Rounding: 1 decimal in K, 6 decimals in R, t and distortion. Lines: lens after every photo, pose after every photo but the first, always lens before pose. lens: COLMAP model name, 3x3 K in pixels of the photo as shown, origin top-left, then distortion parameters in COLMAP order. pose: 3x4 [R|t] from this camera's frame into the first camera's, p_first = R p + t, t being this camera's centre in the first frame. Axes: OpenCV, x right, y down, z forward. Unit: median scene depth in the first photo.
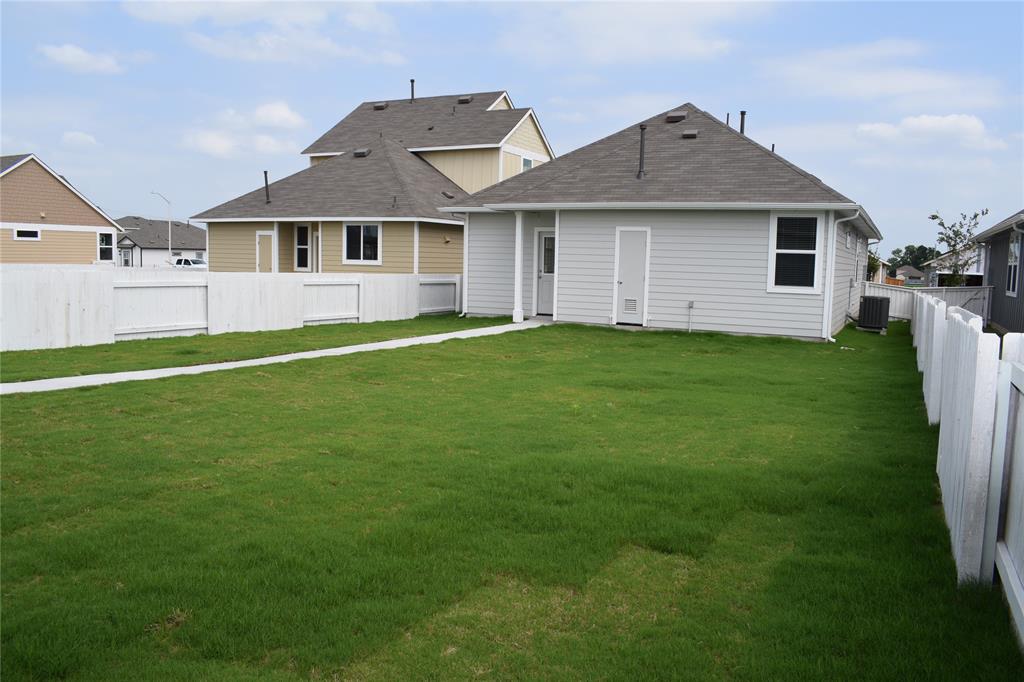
lens RADIAL K [[799.7, 0, 508.0], [0, 799.7, 341.2], [0, 0, 1]] dist [-0.095771, 0.016009]
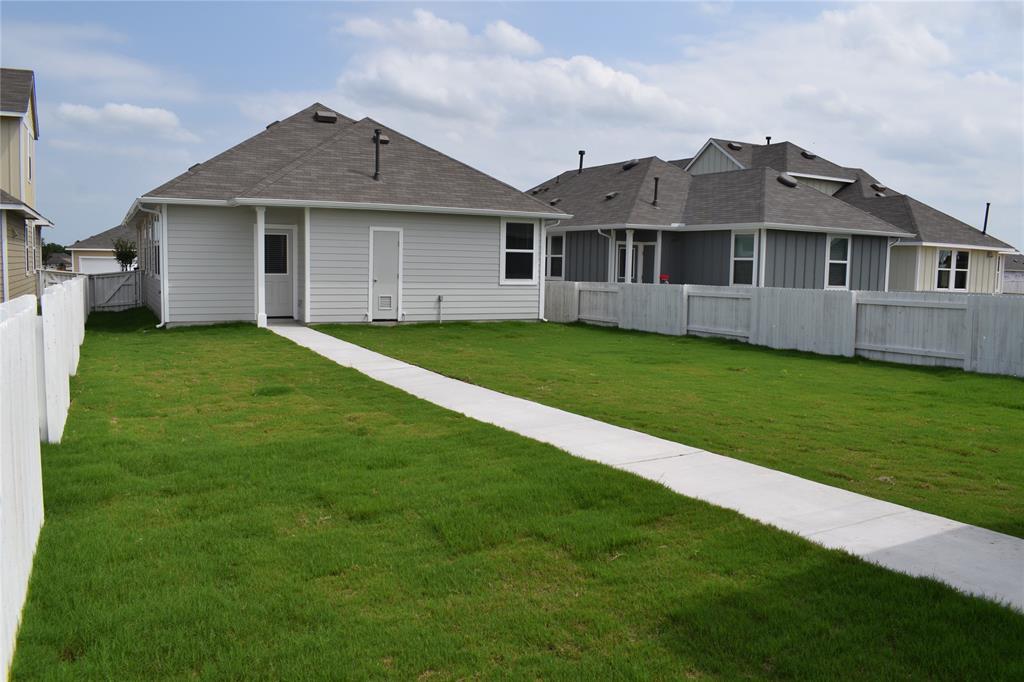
lens RADIAL K [[799.7, 0, 510.2], [0, 799.7, 341.3], [0, 0, 1]] dist [-0.095771, 0.016009]
pose [[0.581085, -0.092210, 0.808602, -0.614959], [0.078010, 0.995297, 0.057440, -0.041777], [-0.810095, 0.029702, 0.585545, 0.257652]]
